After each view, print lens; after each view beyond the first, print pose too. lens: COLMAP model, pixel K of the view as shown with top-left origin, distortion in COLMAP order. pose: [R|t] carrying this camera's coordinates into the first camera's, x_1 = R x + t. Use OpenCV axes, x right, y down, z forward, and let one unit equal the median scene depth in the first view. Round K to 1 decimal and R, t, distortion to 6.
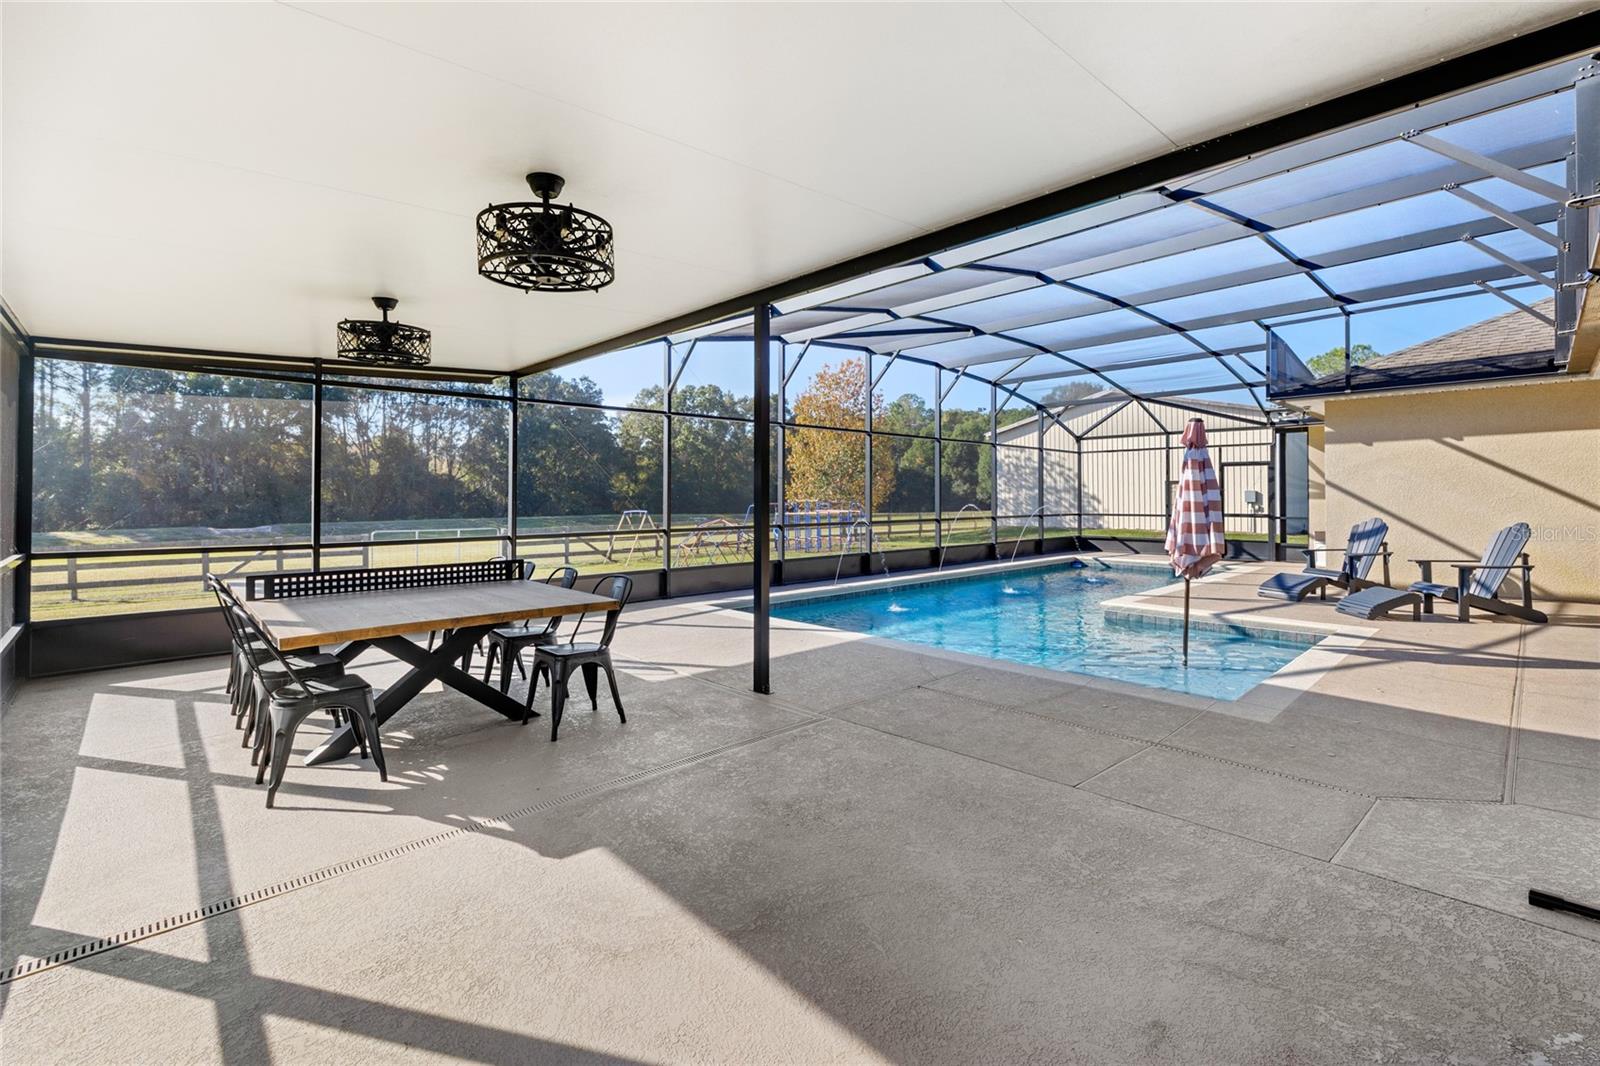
lens RADIAL K [[703.7, 0, 804.5], [0, 703.7, 483.3], [0, 0, 1]] dist [-0.000216, 0.000067]
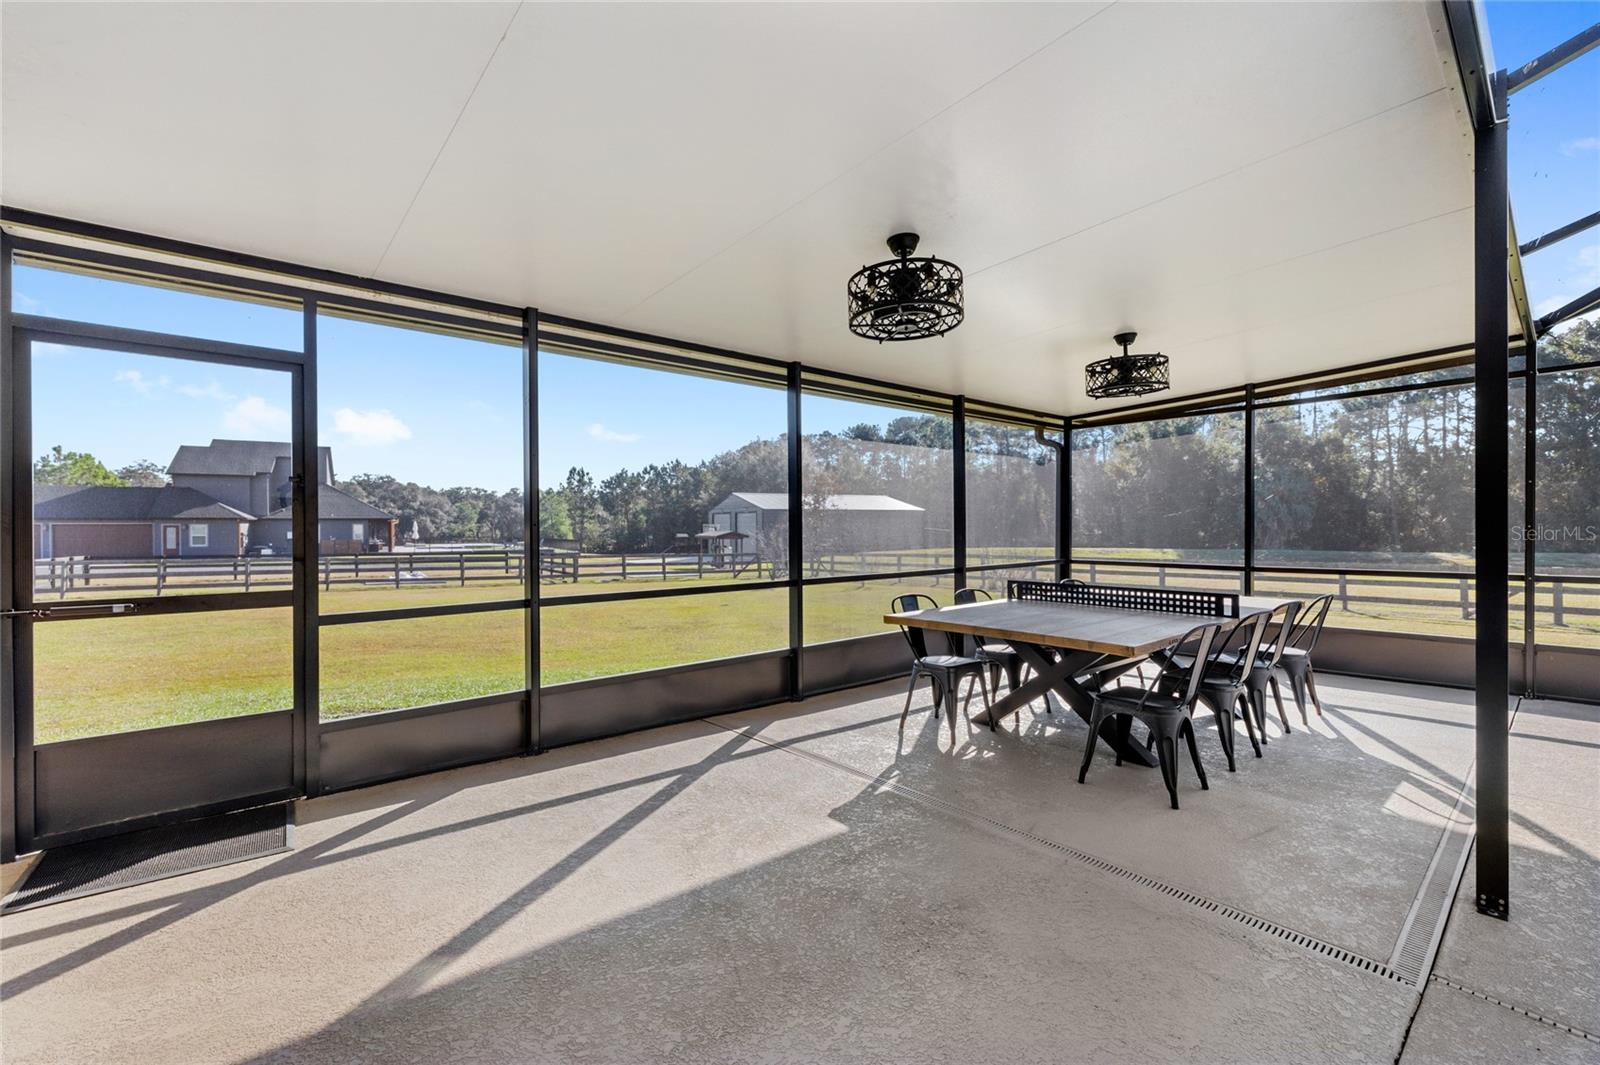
lens RADIAL K [[678.4, 0, 794.5], [0, 678.4, 531.0], [0, 0, 1]] dist [-0.000755, -0.000116]
pose [[-0.054541, 0.007776, -0.998481, 0.321960], [0.026802, 0.999621, 0.006321, 0.009807], [0.998152, -0.026416, -0.054729, 0.391254]]
